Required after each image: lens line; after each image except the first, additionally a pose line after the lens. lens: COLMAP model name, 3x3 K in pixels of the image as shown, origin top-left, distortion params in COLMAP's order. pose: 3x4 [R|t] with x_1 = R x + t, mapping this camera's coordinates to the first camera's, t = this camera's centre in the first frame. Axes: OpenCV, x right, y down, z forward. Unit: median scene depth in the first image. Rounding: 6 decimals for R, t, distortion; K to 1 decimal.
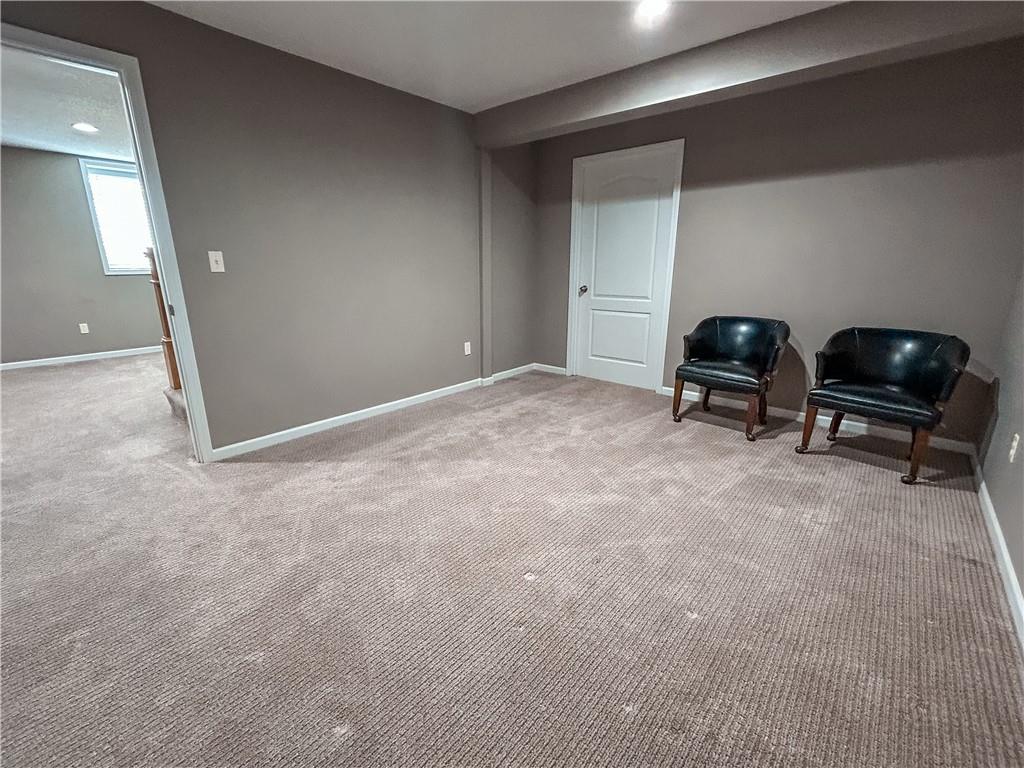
lens RADIAL K [[437.5, 0, 506.9], [0, 437.5, 384.4], [0, 0, 1]] dist [0.000438, 0.001833]
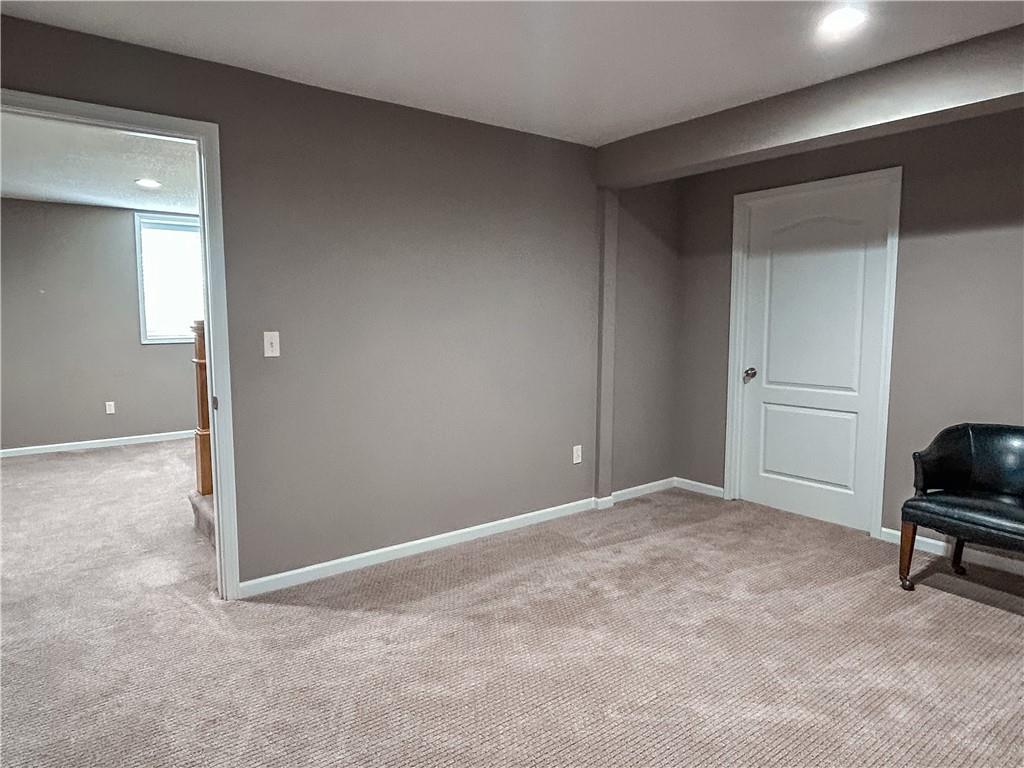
lens RADIAL K [[636.0, 0, 513.0], [0, 636.0, 388.1], [0, 0, 1]] dist [-0.003370, -0.000307]
pose [[0.981835, 0.020815, -0.188594, -0.001377], [-0.050342, 0.986918, -0.153162, -0.033754], [0.182938, 0.159874, 0.970038, -0.036032]]
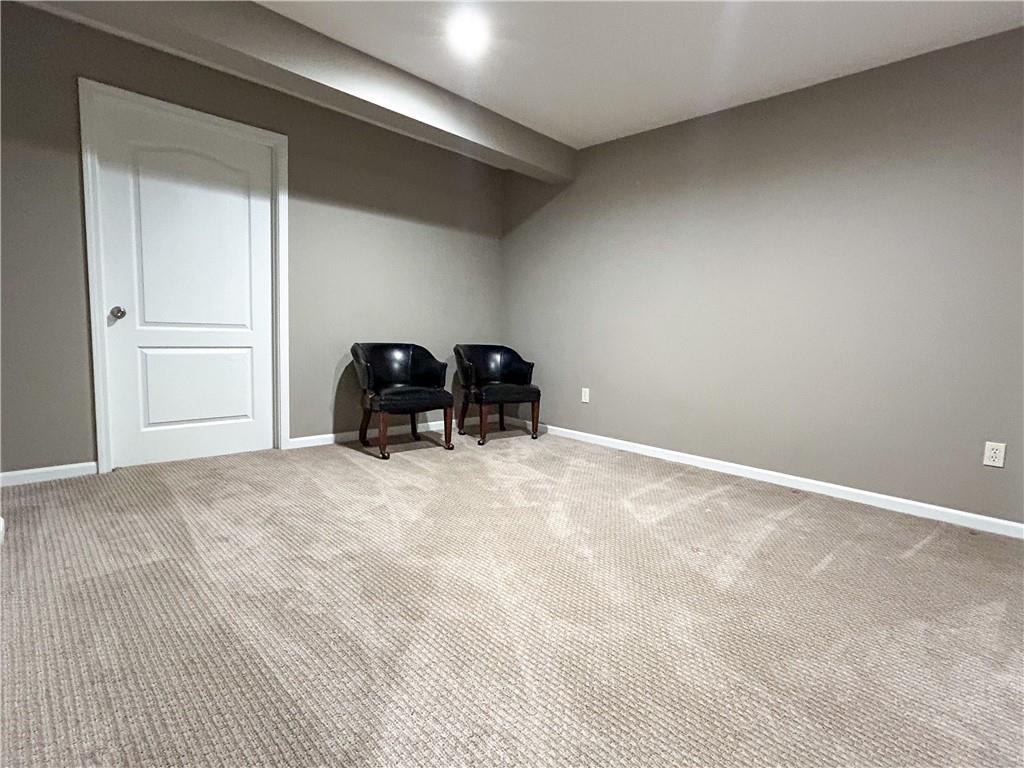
lens RADIAL K [[510.0, 0, 514.2], [0, 510.0, 389.1], [0, 0, 1]] dist [-0.002614, -0.001271]
pose [[0.061349, -0.112976, 0.991702, -0.638882], [0.222201, 0.970186, 0.096779, -0.100946], [-0.973069, 0.214420, 0.084623, 0.658481]]
